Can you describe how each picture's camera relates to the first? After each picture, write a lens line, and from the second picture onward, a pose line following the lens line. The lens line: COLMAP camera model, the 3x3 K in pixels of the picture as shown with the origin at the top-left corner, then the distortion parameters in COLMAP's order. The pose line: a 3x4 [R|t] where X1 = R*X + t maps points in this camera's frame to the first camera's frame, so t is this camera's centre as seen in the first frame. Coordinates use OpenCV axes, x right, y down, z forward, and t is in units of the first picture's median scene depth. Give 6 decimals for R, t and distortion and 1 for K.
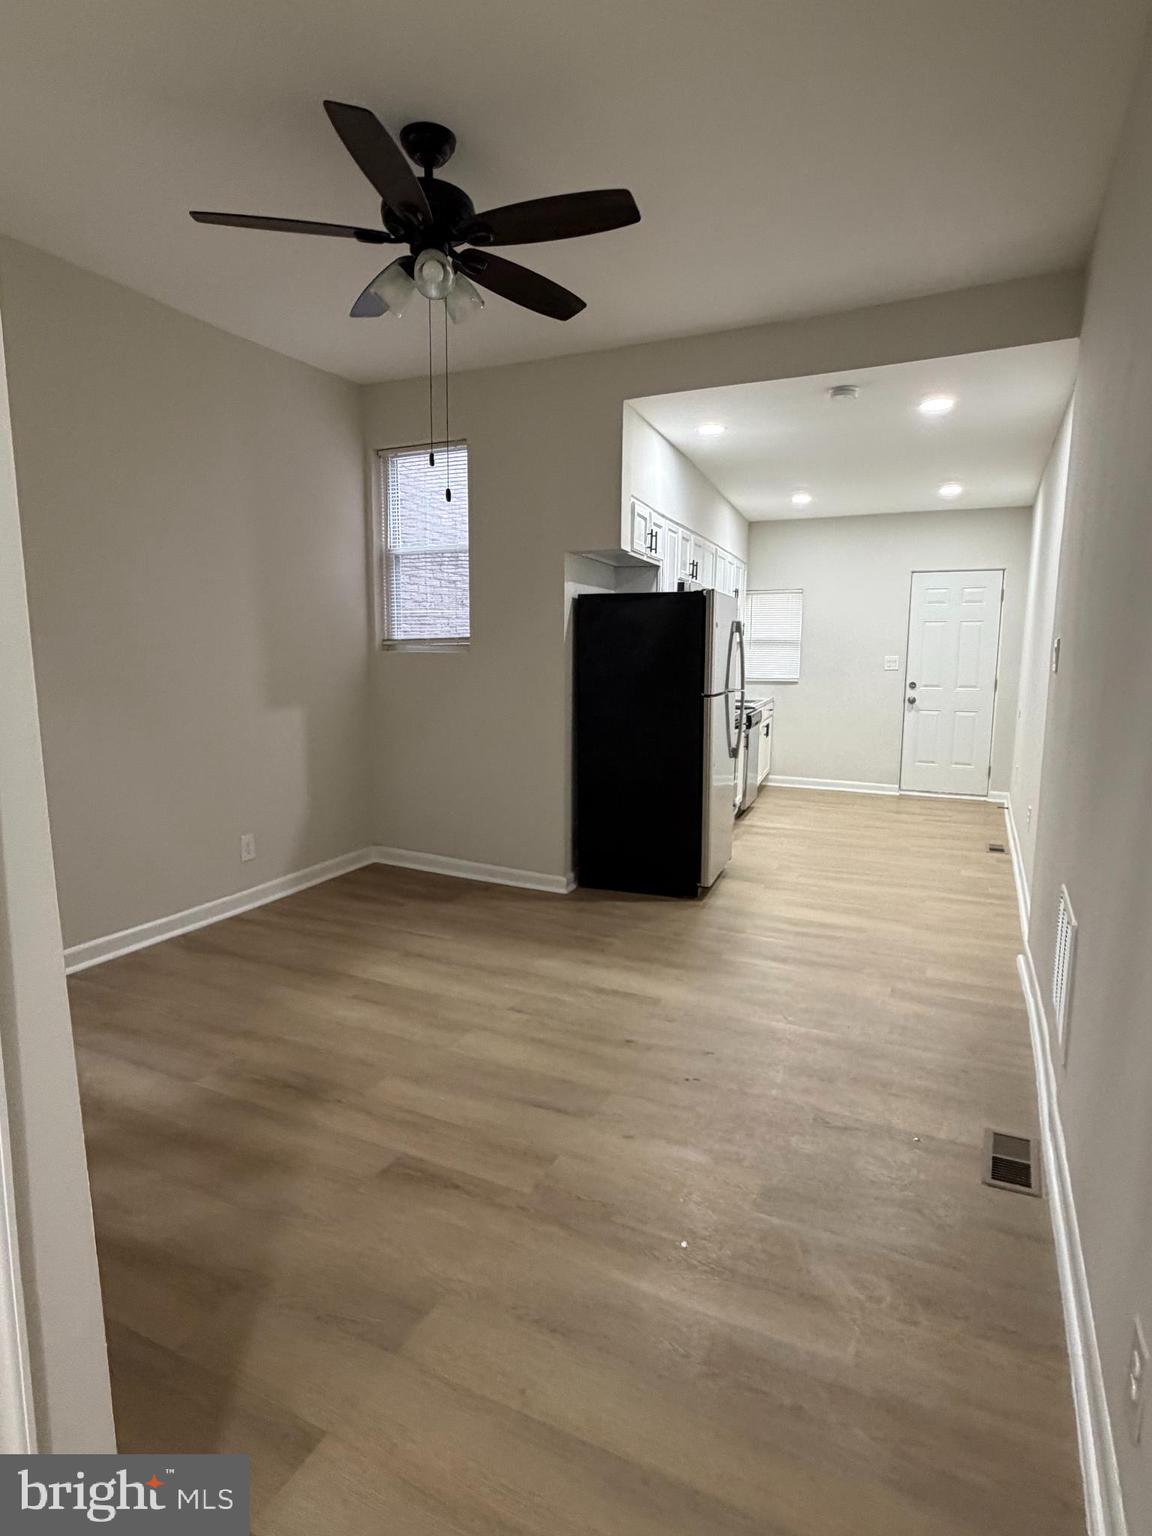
lens RADIAL K [[839.6, 0, 575.9], [0, 839.6, 770.0], [0, 0, 1]] dist [0.002014, -0.001737]
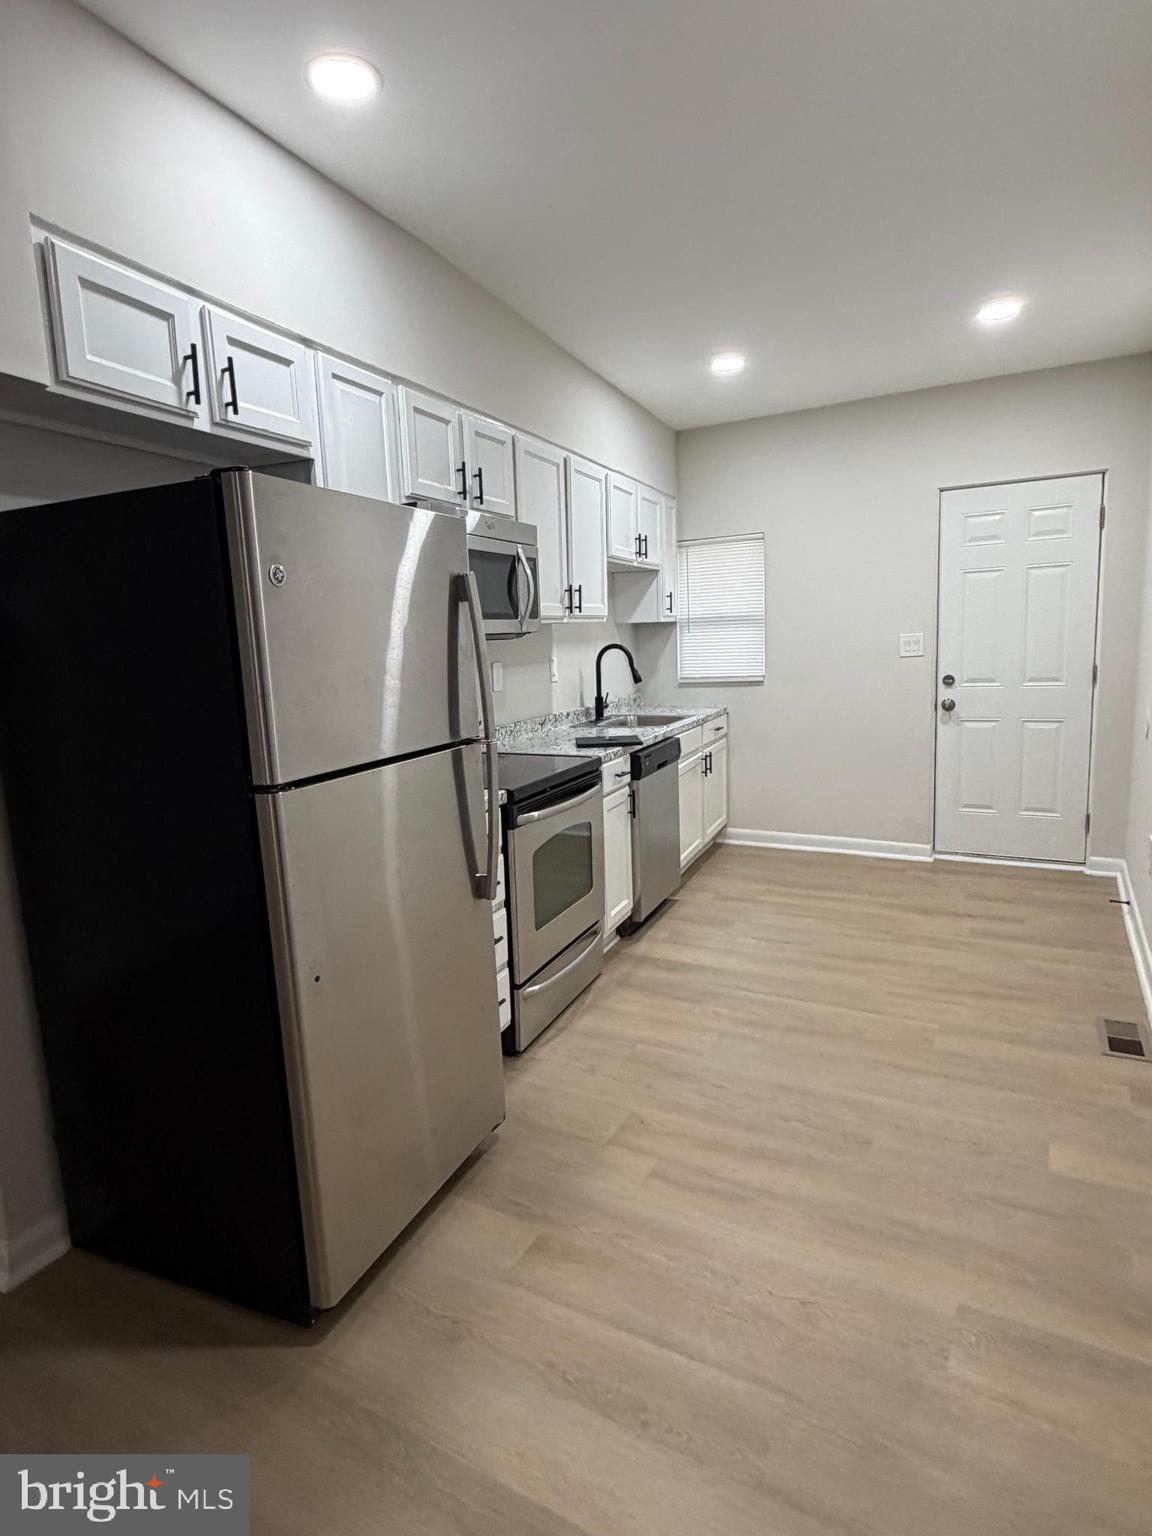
lens RADIAL K [[839.6, 0, 579.0], [0, 839.6, 765.8], [0, 0, 1]] dist [0.002014, -0.001737]
pose [[0.996992, -0.037710, -0.067707, 0.176865], [0.038329, 0.999234, 0.007864, -0.054920], [0.067359, -0.010436, 0.997674, 0.385206]]
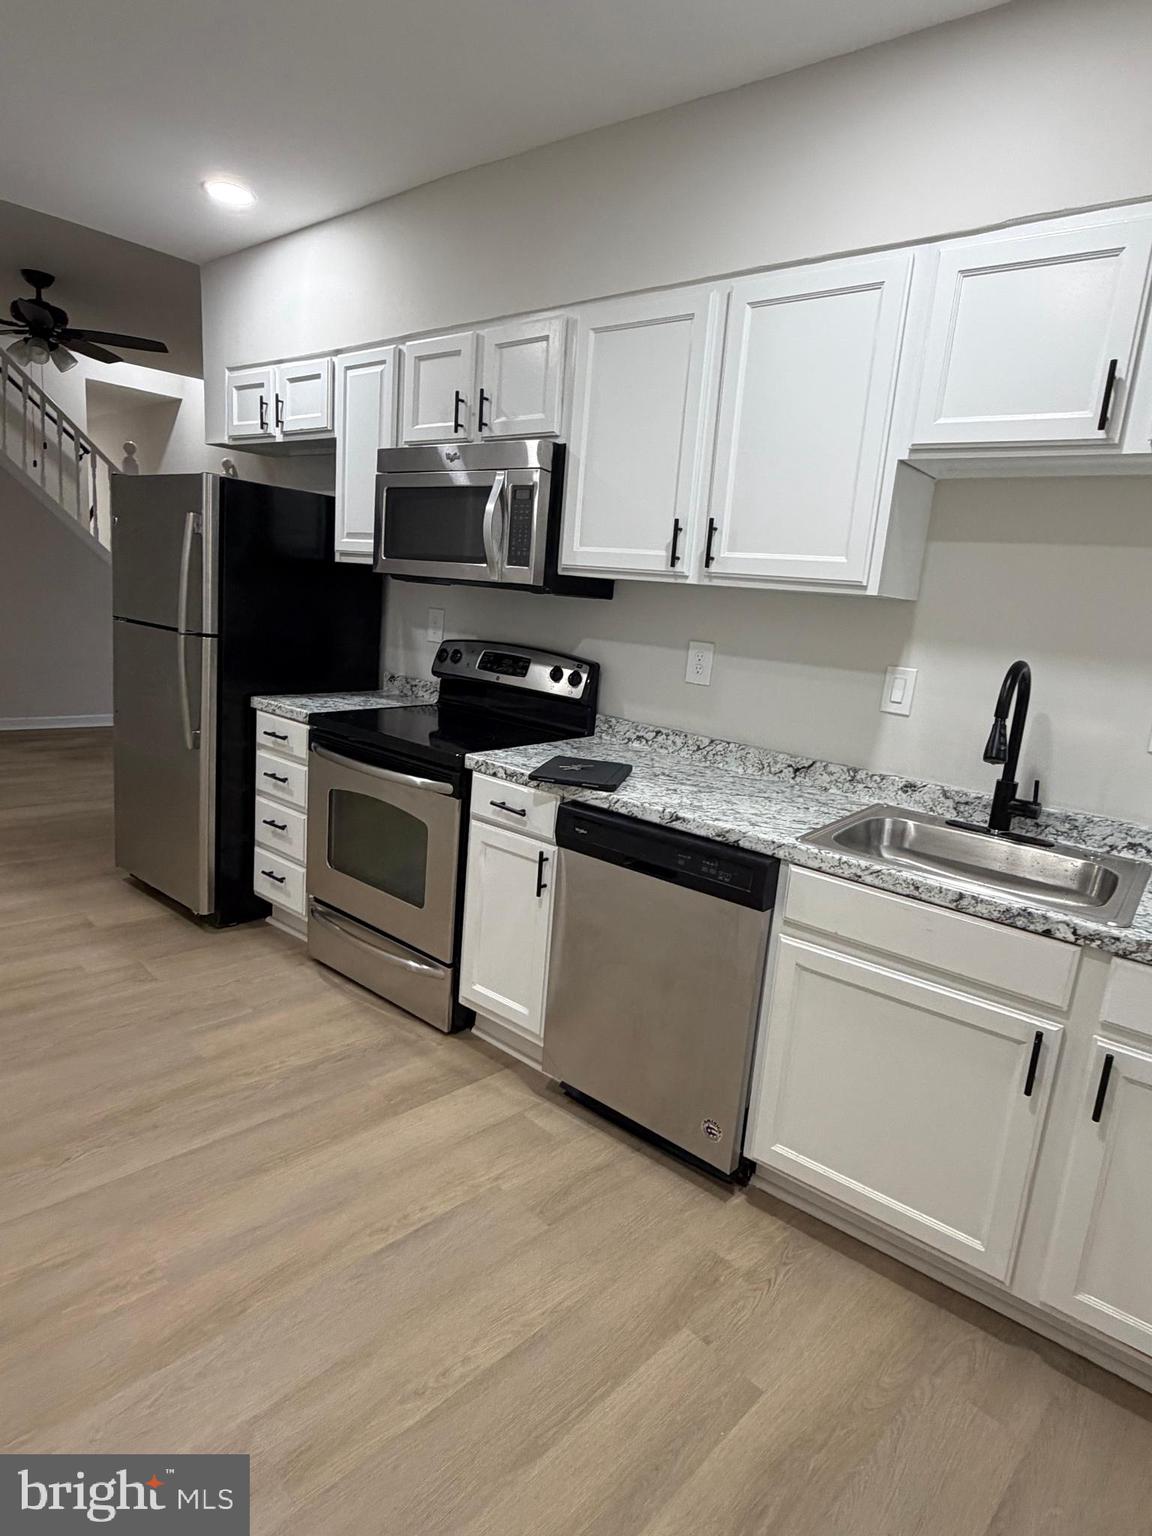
lens RADIAL K [[839.6, 0, 576.2], [0, 839.6, 755.8], [0, 0, 1]] dist [0.002014, -0.001737]
pose [[-0.322800, 0.150991, -0.934346, 0.438821], [-0.222242, 0.947500, 0.229897, -0.138034], [0.920005, 0.281862, -0.272297, 0.943176]]
